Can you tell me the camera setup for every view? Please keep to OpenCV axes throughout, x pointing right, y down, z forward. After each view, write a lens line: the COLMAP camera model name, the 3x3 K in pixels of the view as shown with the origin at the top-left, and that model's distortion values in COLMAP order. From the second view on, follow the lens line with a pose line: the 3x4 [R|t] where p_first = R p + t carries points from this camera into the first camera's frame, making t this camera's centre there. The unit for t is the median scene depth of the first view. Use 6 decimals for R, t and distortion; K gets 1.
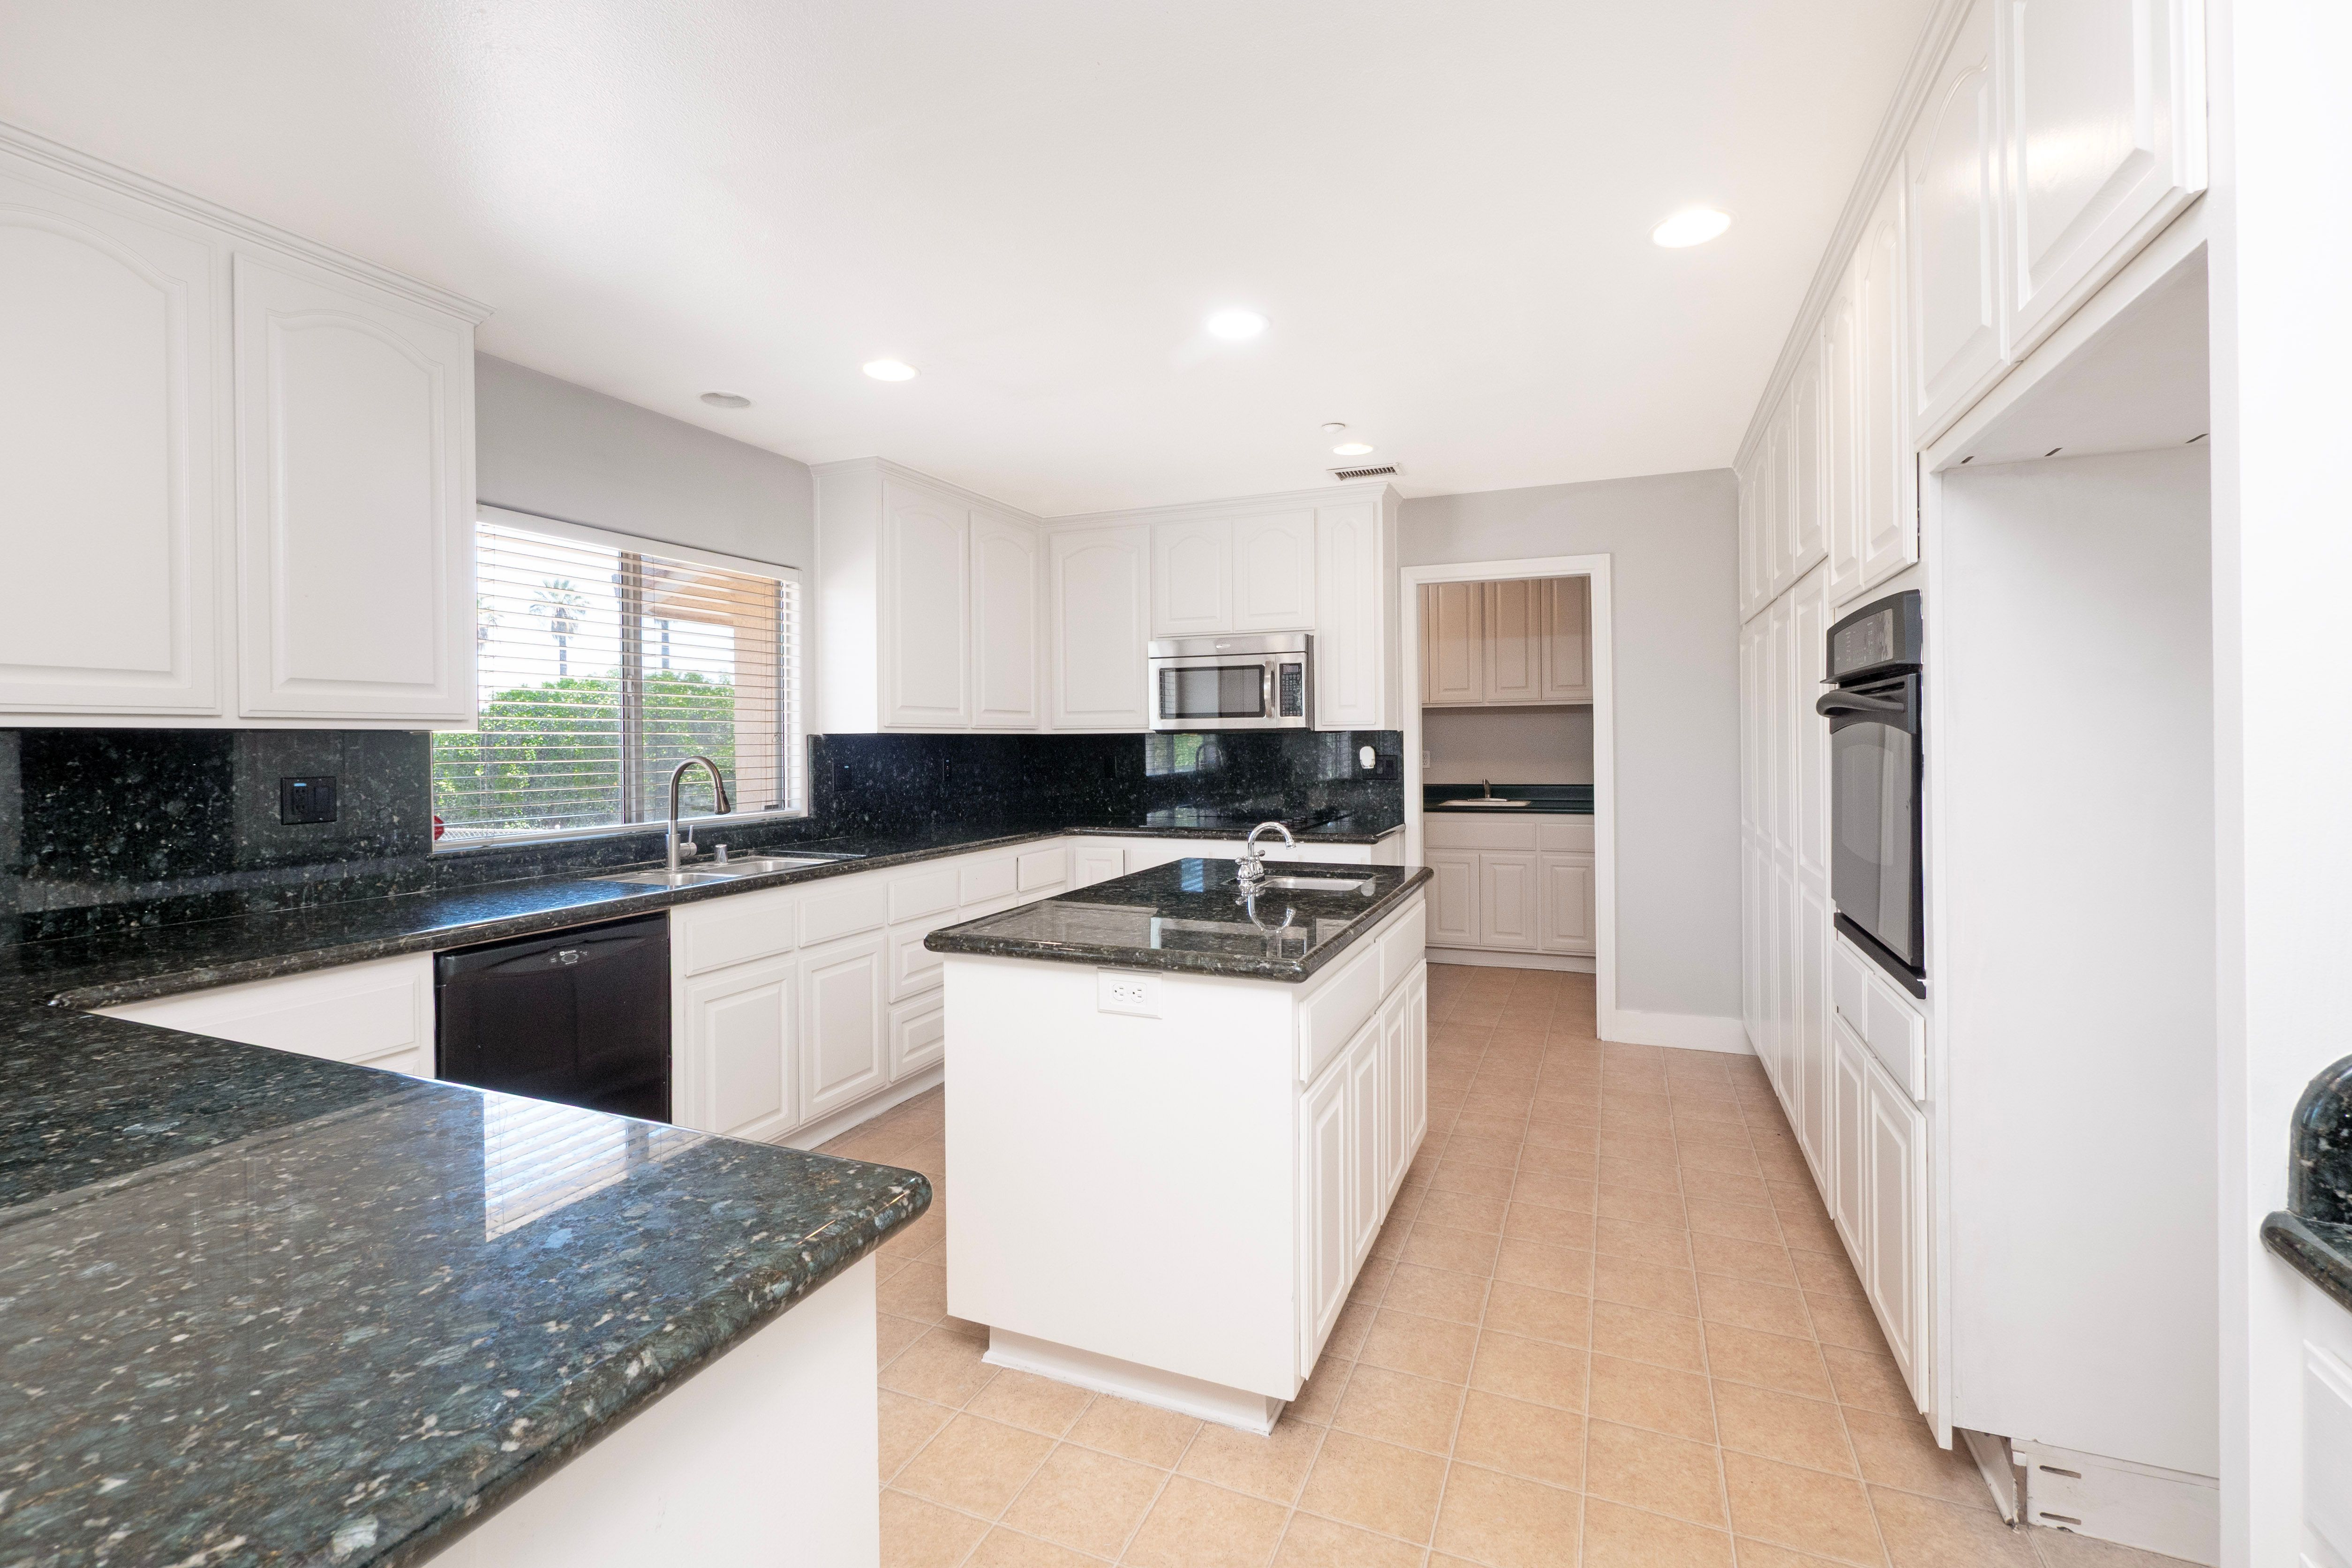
lens RADIAL K [[999.5, 0, 1181.7], [0, 999.5, 751.2], [0, 0, 1]] dist [-0.001881, -0.000933]
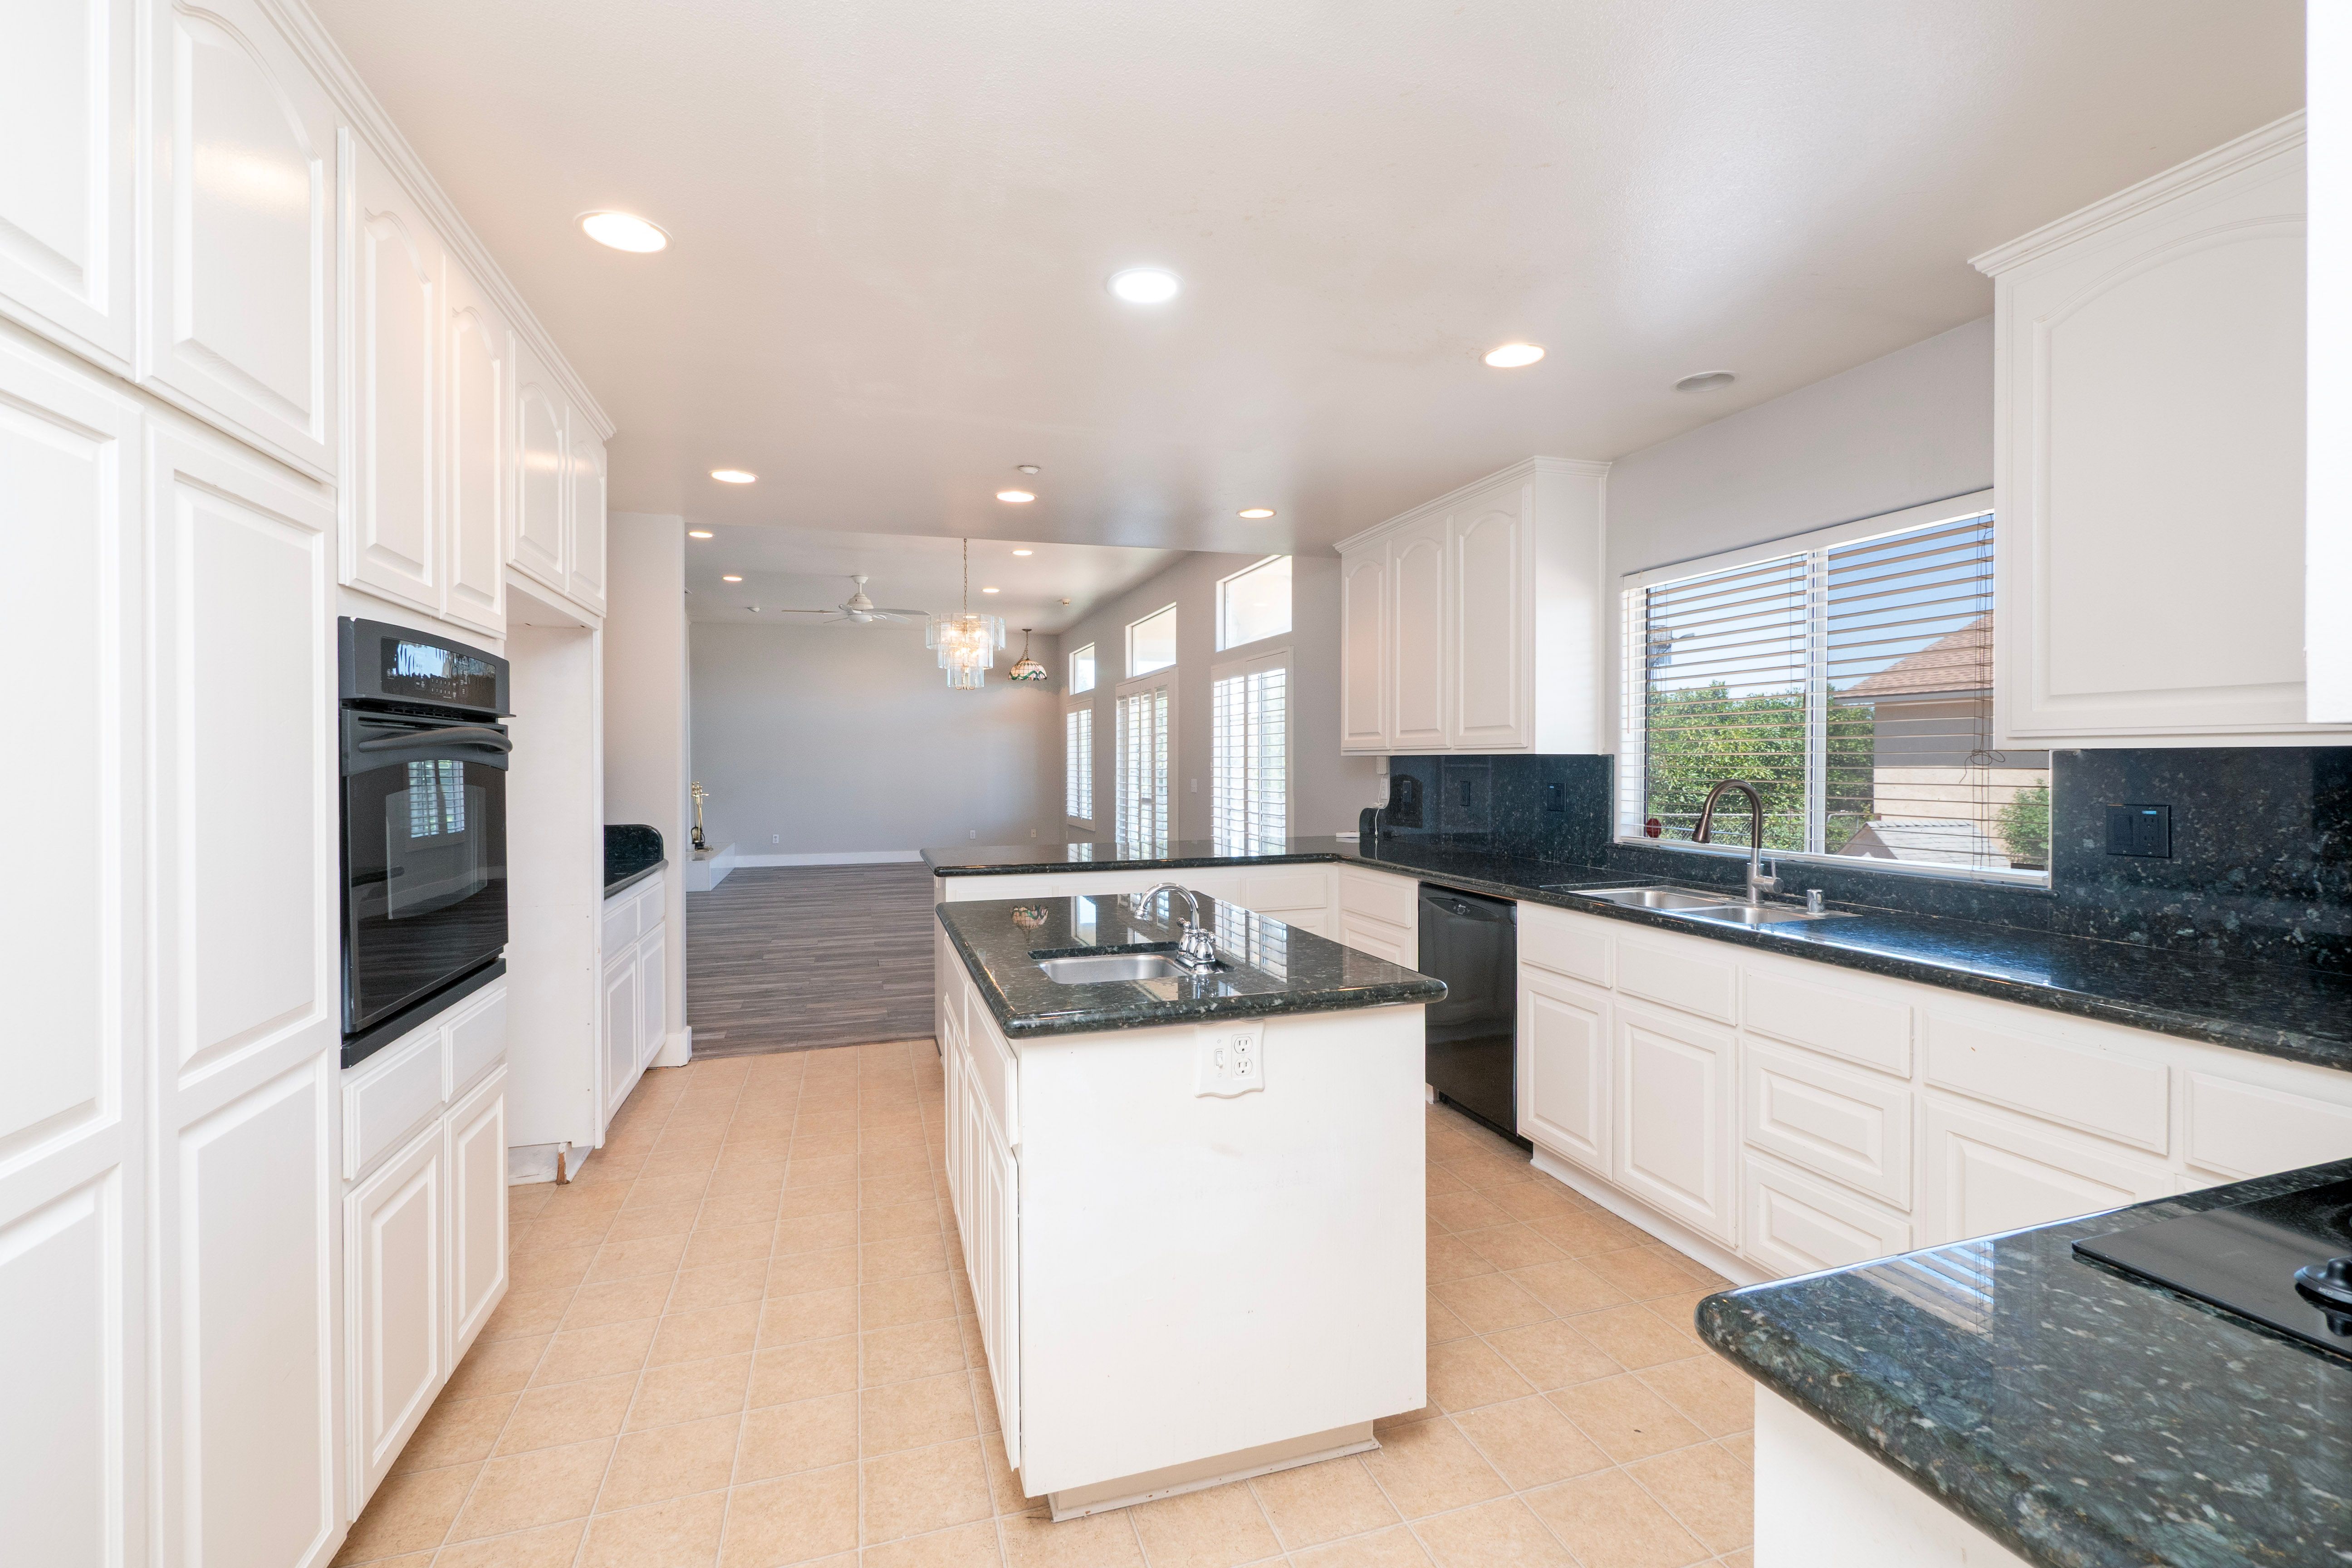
lens RADIAL K [[999.5, 0, 1165.8], [0, 999.5, 775.1], [0, 0, 1]] dist [-0.001881, -0.000933]
pose [[-0.760587, 0.006013, -0.649208, 0.507288], [-0.012033, 0.999655, 0.023357, -0.012993], [0.649124, 0.025577, -0.760253, 1.383712]]
